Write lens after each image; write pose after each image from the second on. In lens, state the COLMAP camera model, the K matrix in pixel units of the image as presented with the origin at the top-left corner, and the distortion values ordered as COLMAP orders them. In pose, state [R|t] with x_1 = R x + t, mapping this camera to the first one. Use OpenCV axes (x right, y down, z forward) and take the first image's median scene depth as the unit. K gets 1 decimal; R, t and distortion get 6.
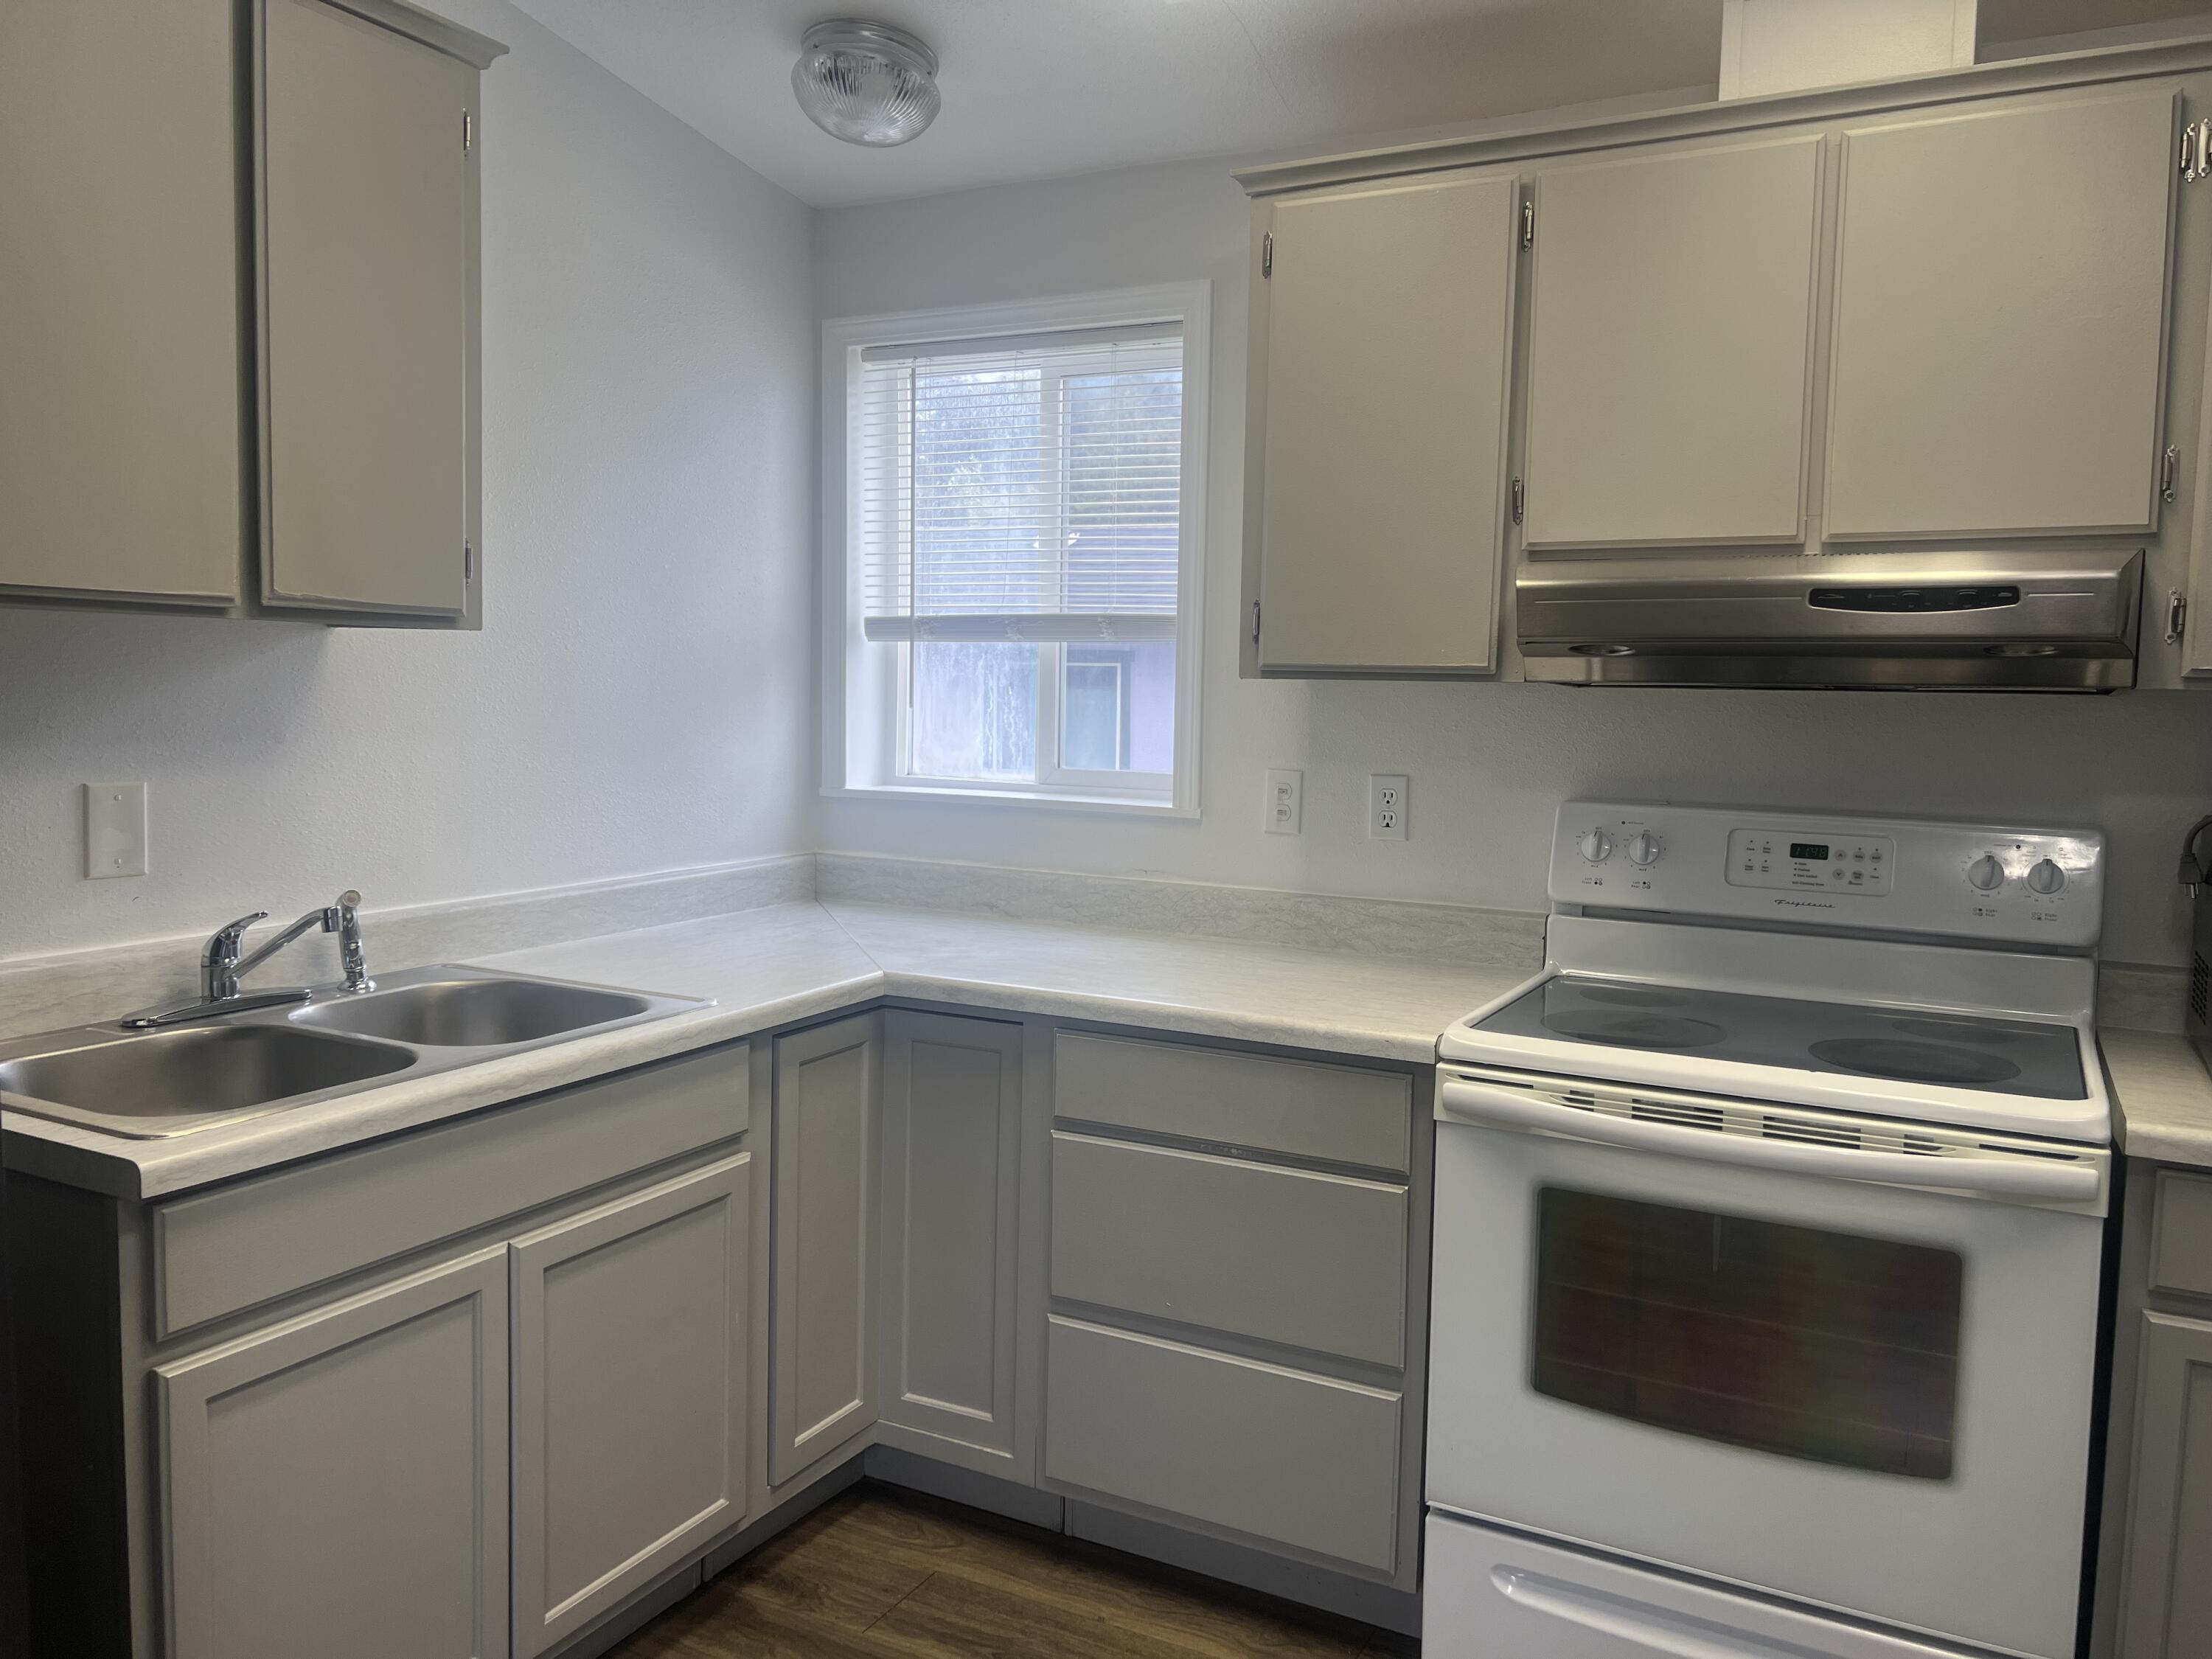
lens RADIAL K [[1654.4, 0, 1123.5], [0, 1654.4, 815.7], [0, 0, 1]] dist [0.051743, -0.058988]
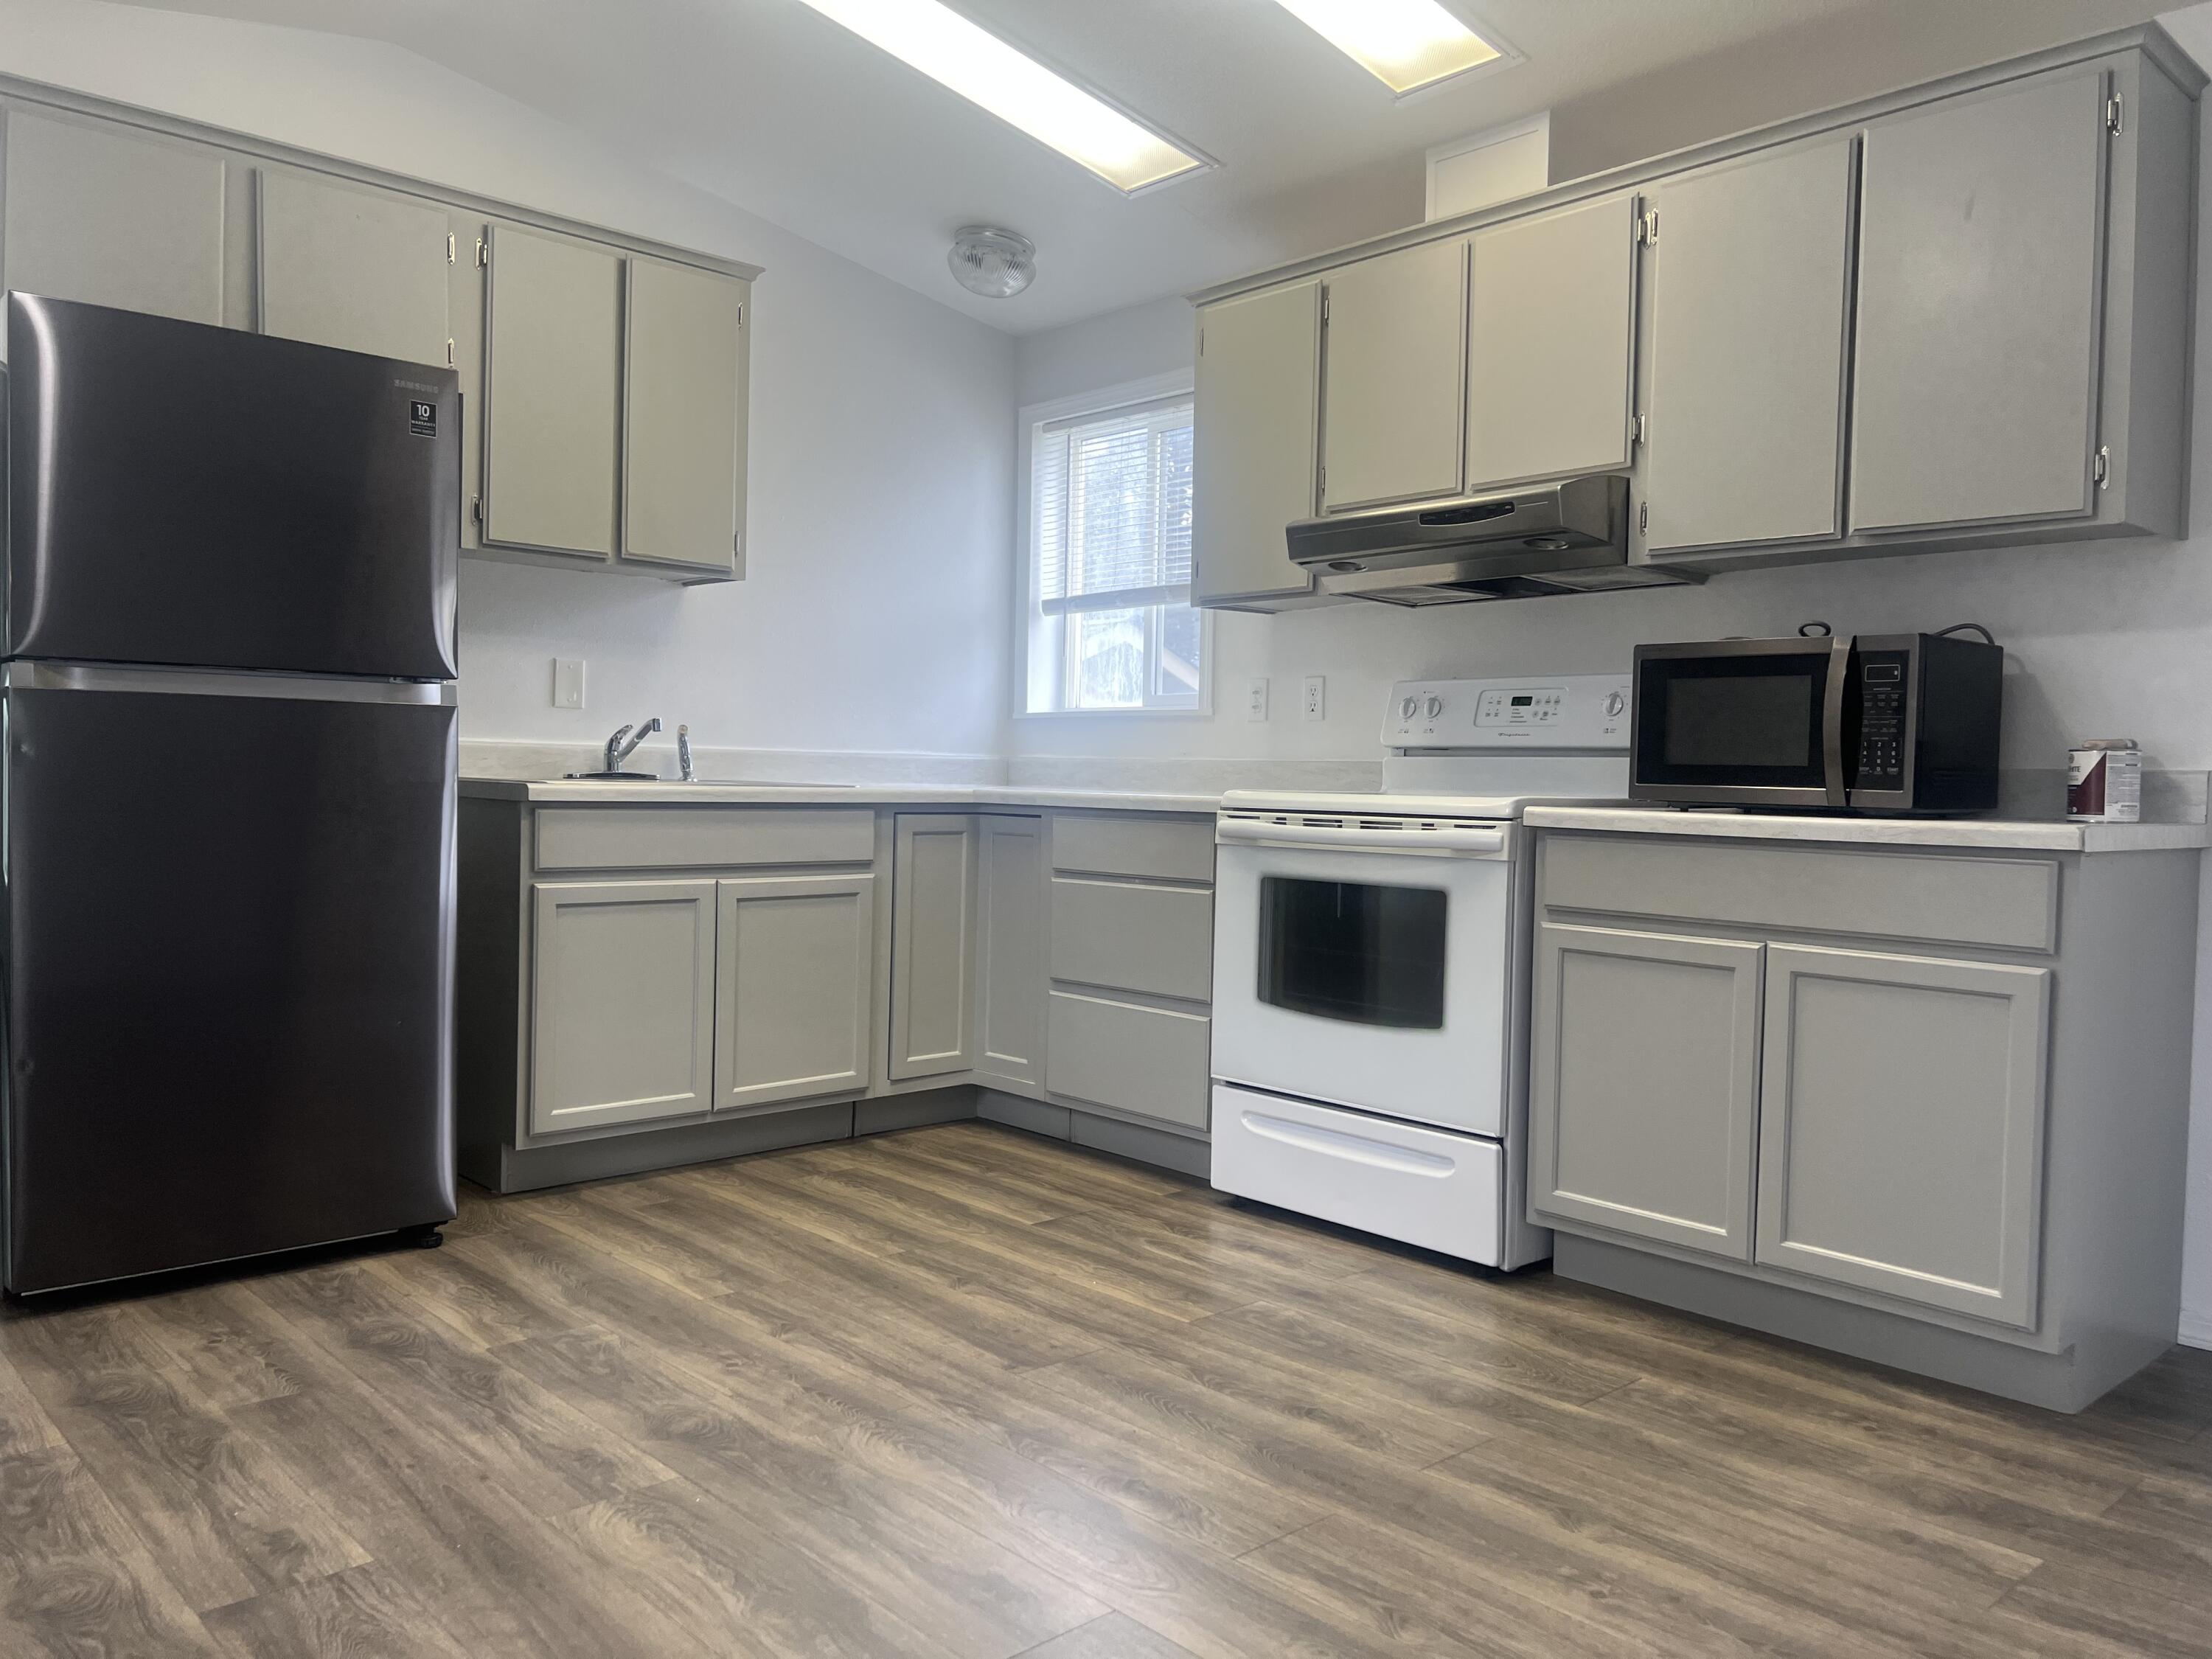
lens RADIAL K [[1654.4, 0, 1128.1], [0, 1654.4, 823.0], [0, 0, 1]] dist [0.051743, -0.058988]
pose [[0.942974, 0.010116, -0.332711, 0.628052], [-0.030429, 0.997973, -0.055899, 0.246934], [0.331471, 0.062835, 0.941371, -0.572967]]
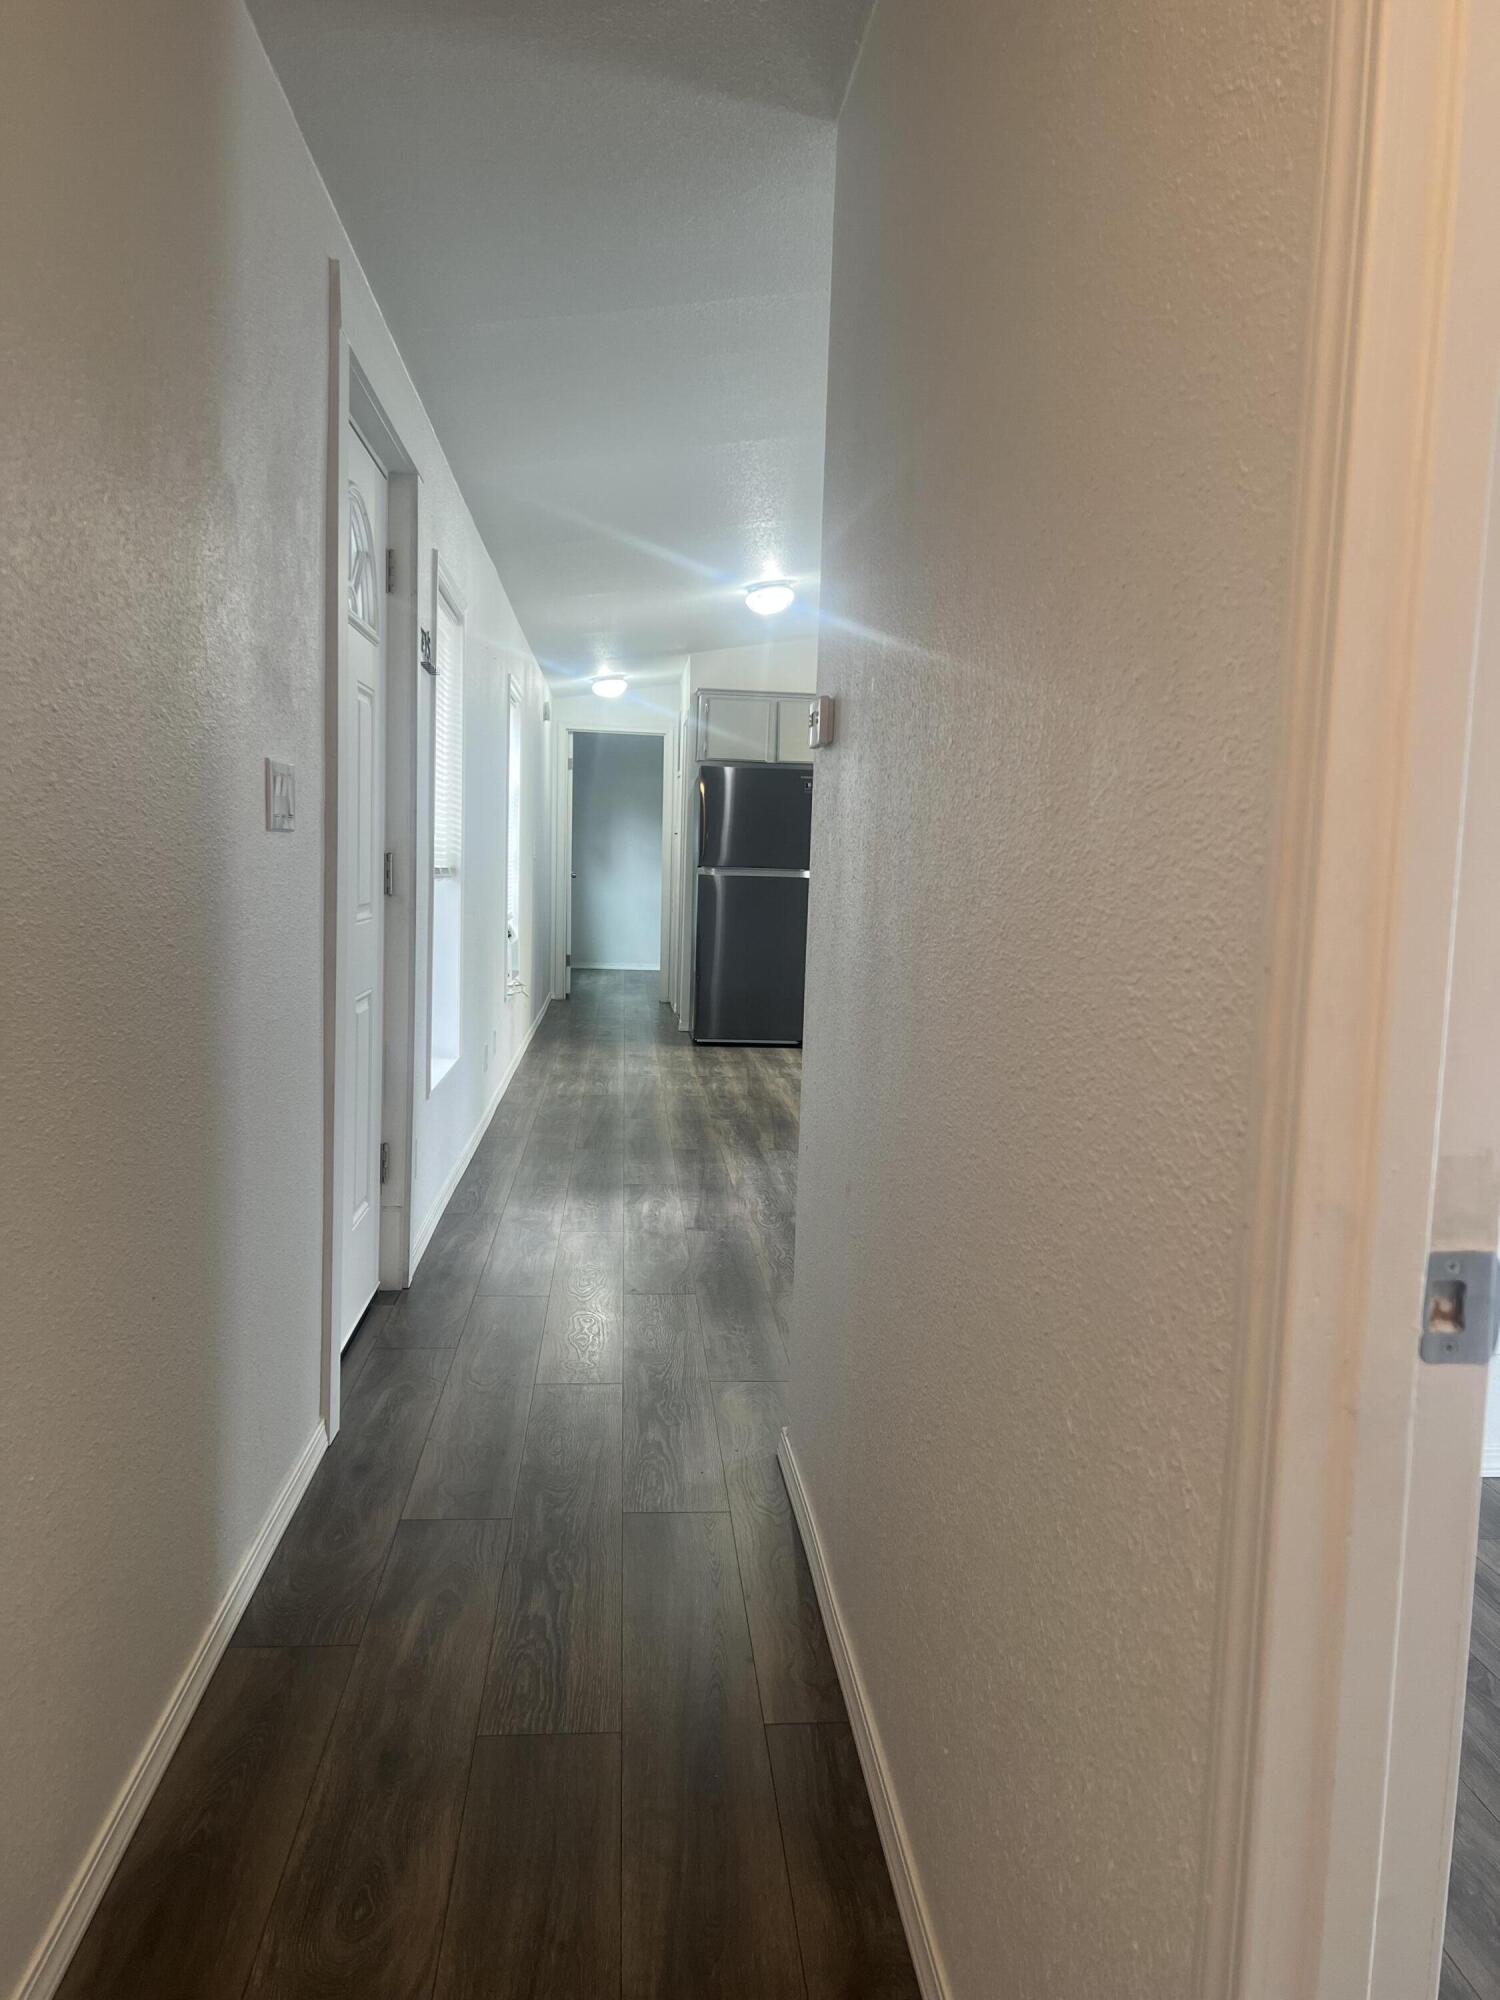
lens RADIAL K [[1495.8, 0, 742.1], [0, 1495.8, 1005.9], [0, 0, 1]] dist [0.051743, -0.058988]
pose [[0.528688, 0.083875, -0.844662, 2.884623], [-0.093096, 0.994832, 0.040517, 0.282970], [0.843695, 0.057214, 0.533765, -1.698837]]
